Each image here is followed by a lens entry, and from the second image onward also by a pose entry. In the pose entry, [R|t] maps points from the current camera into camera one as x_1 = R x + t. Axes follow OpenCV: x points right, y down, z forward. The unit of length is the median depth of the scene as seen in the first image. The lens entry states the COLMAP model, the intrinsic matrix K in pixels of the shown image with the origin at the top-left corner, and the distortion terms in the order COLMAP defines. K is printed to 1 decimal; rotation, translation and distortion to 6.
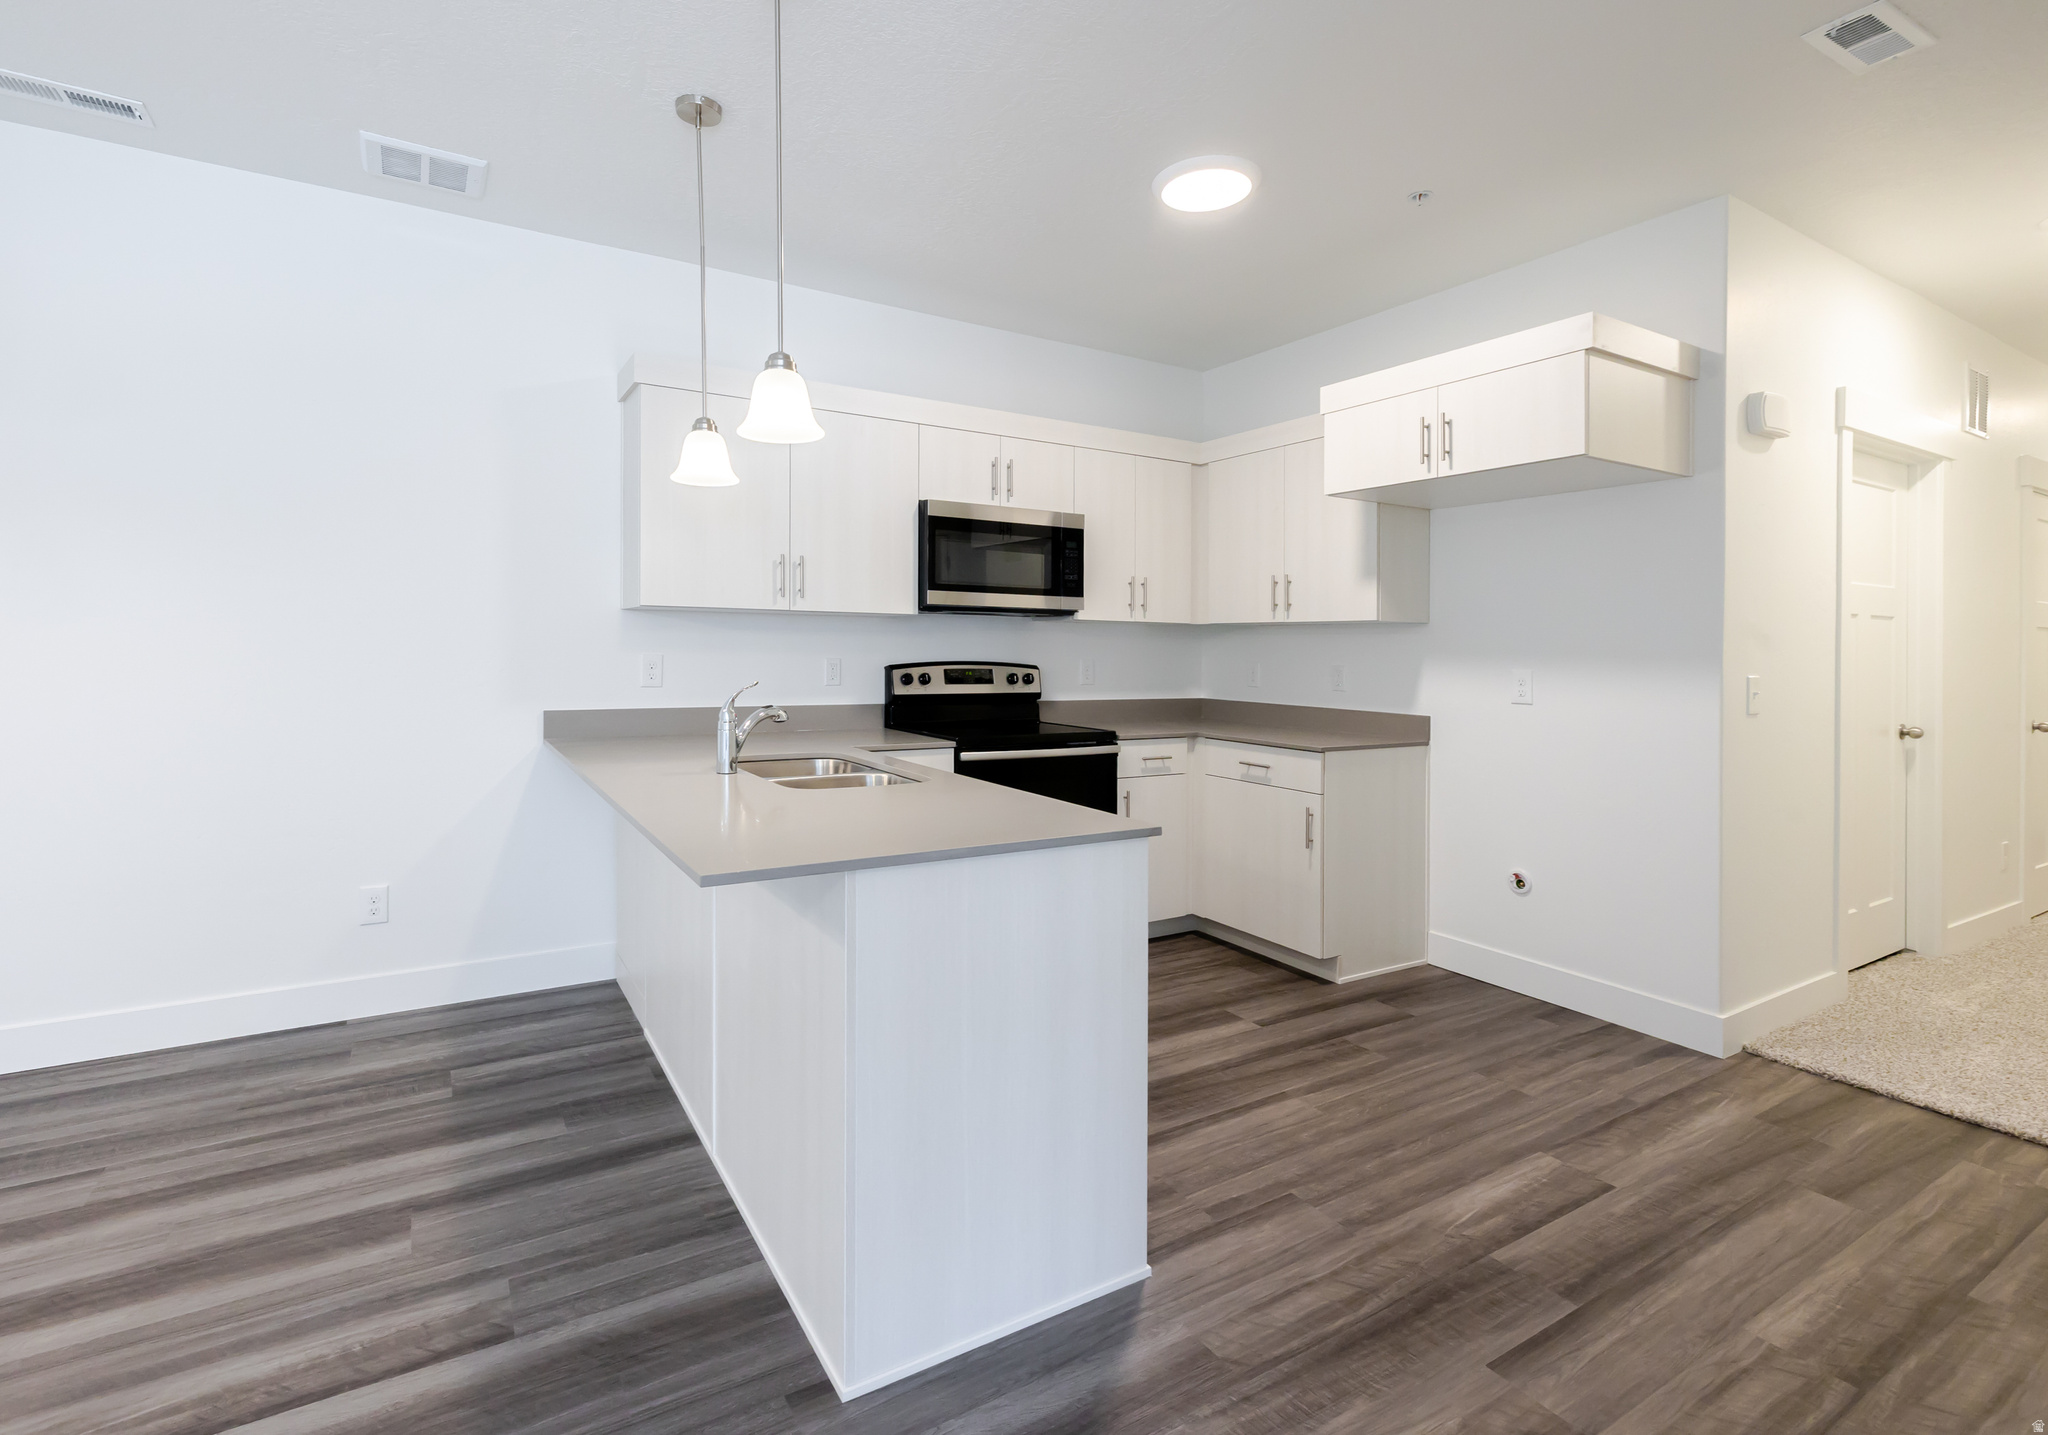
lens RADIAL K [[942.0, 0, 964.7], [0, 942.0, 665.2], [0, 0, 1]] dist [0.000192, 0.000510]
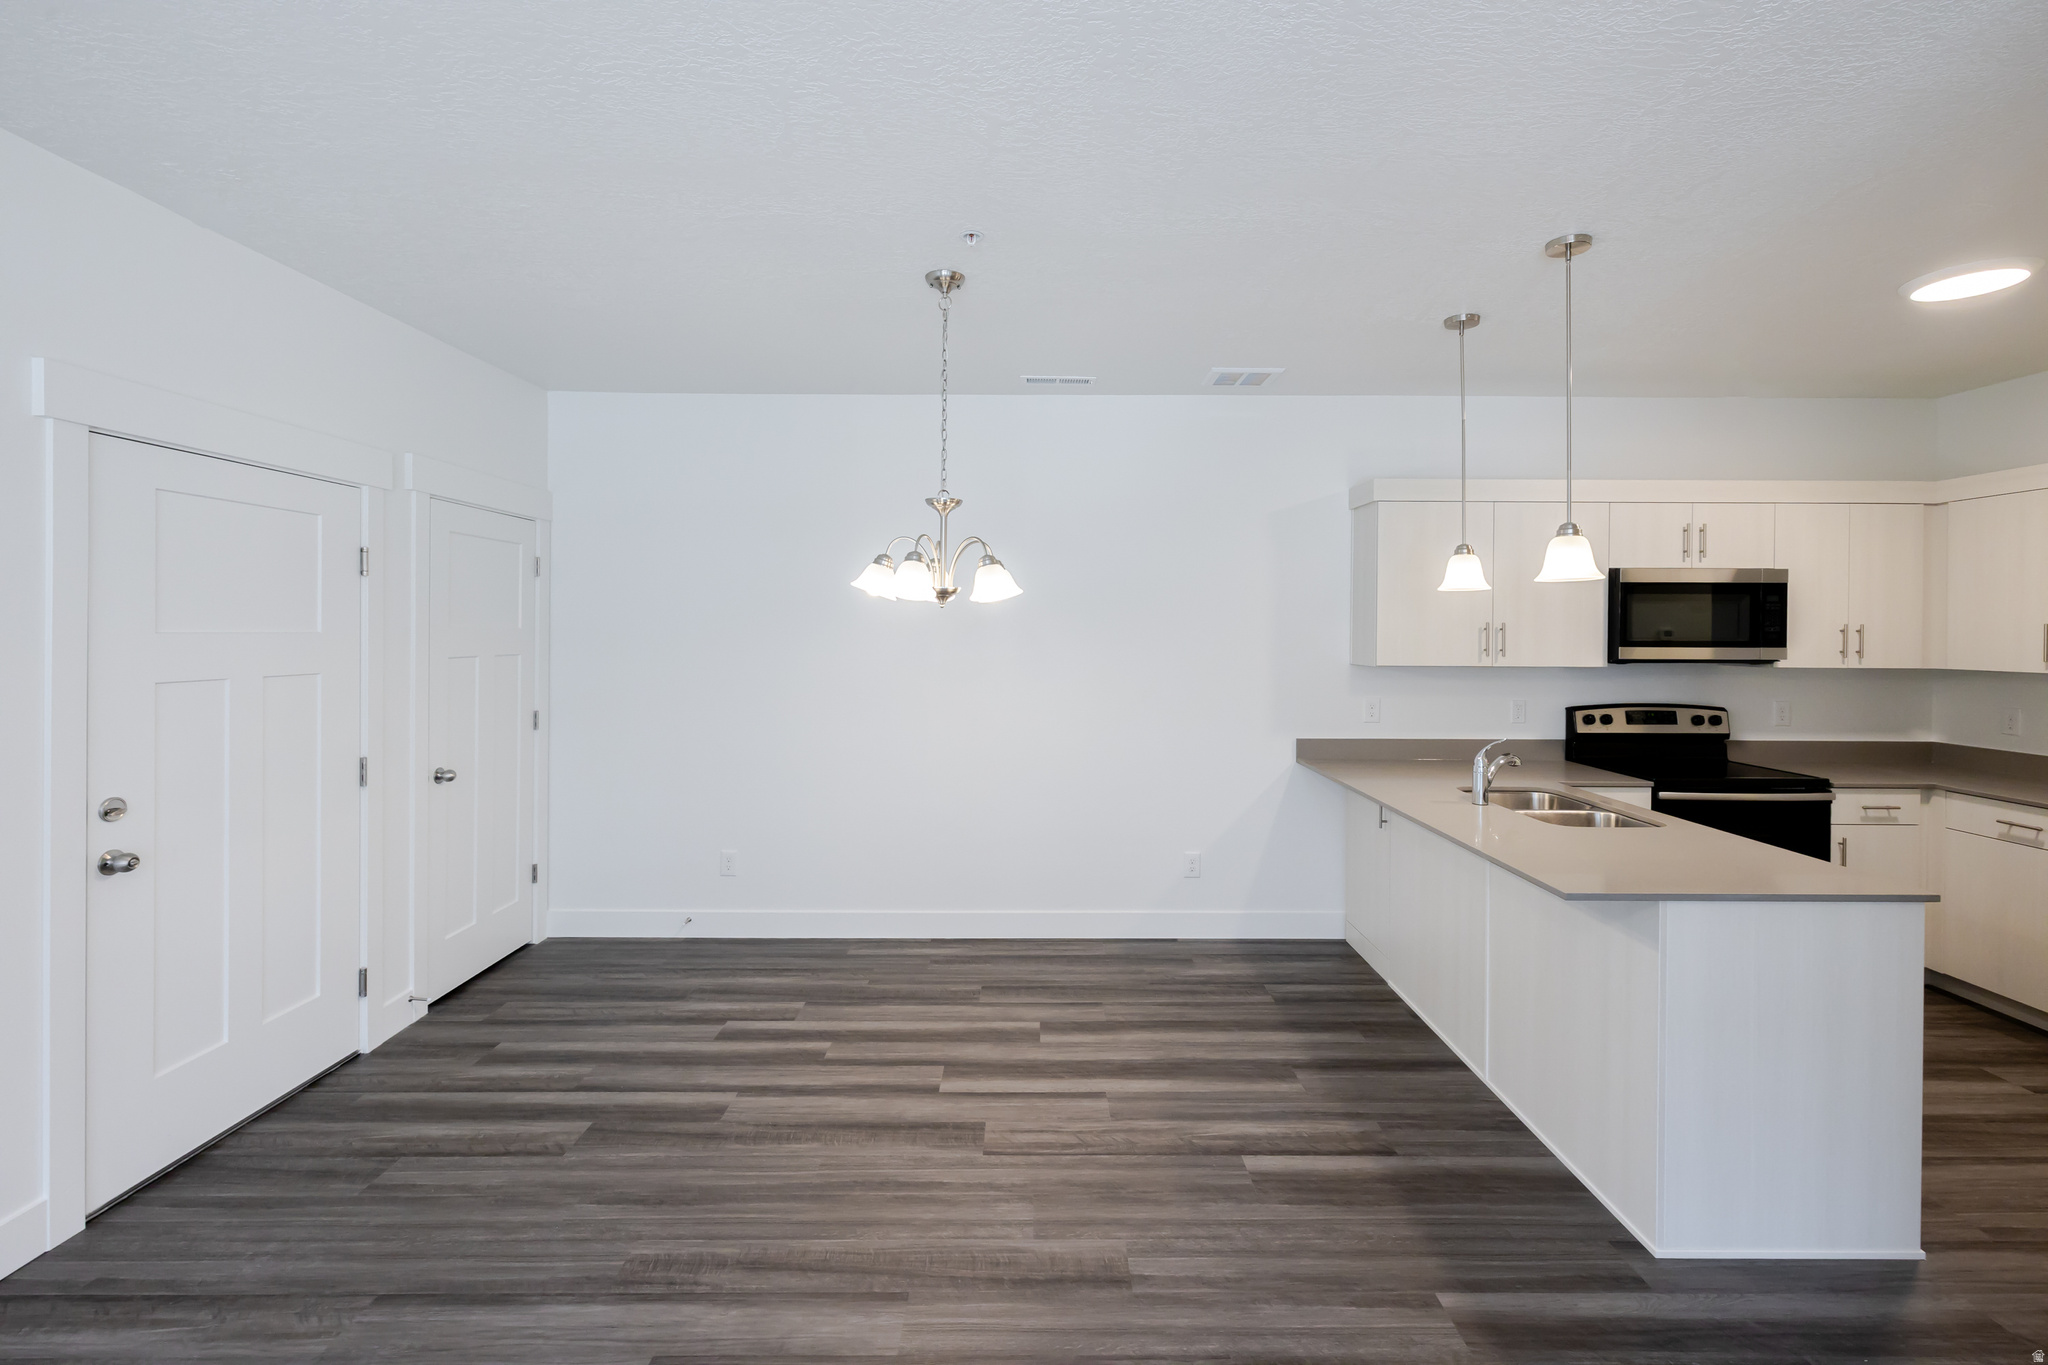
lens RADIAL K [[883.5, 0, 1036.2], [0, 883.5, 655.4], [0, 0, 1]] dist [0.001321, 0.000169]
pose [[0.870002, 0.004038, -0.493032, -0.134977], [-0.001382, 0.999983, 0.005751, -0.079258], [0.493046, -0.004322, 0.869992, -0.315602]]
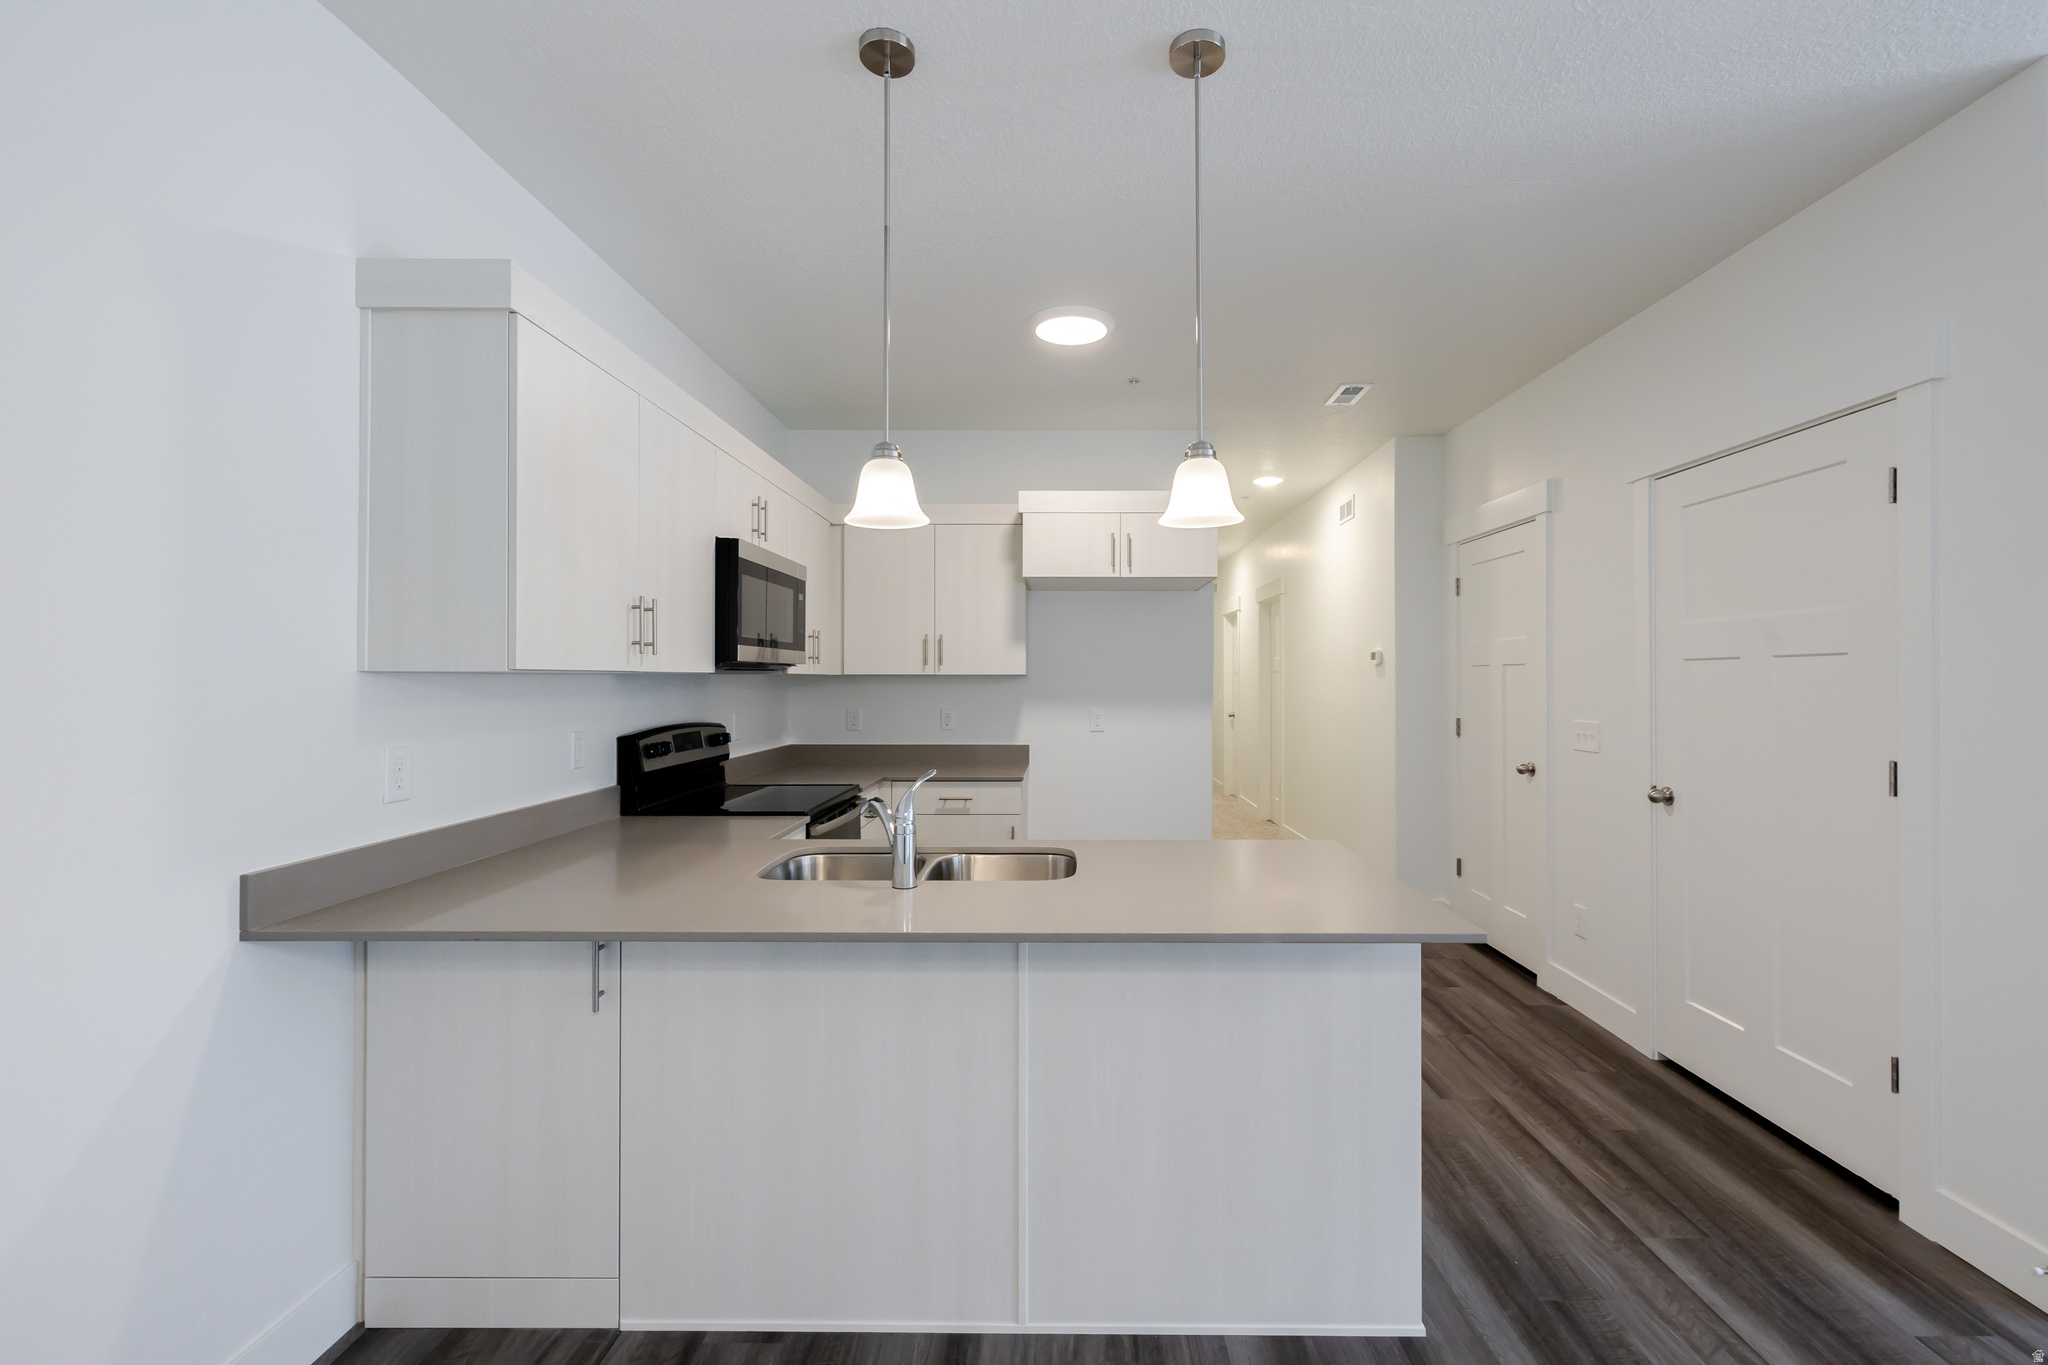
lens RADIAL K [[886.3, 0, 1056.5], [0, 886.3, 680.1], [0, 0, 1]] dist [0.000168, -0.000056]
pose [[0.494668, -0.016619, 0.868923, -0.628362], [0.024013, 0.999697, 0.005450, -0.047614], [-0.868750, 0.018170, 0.494917, 0.377258]]
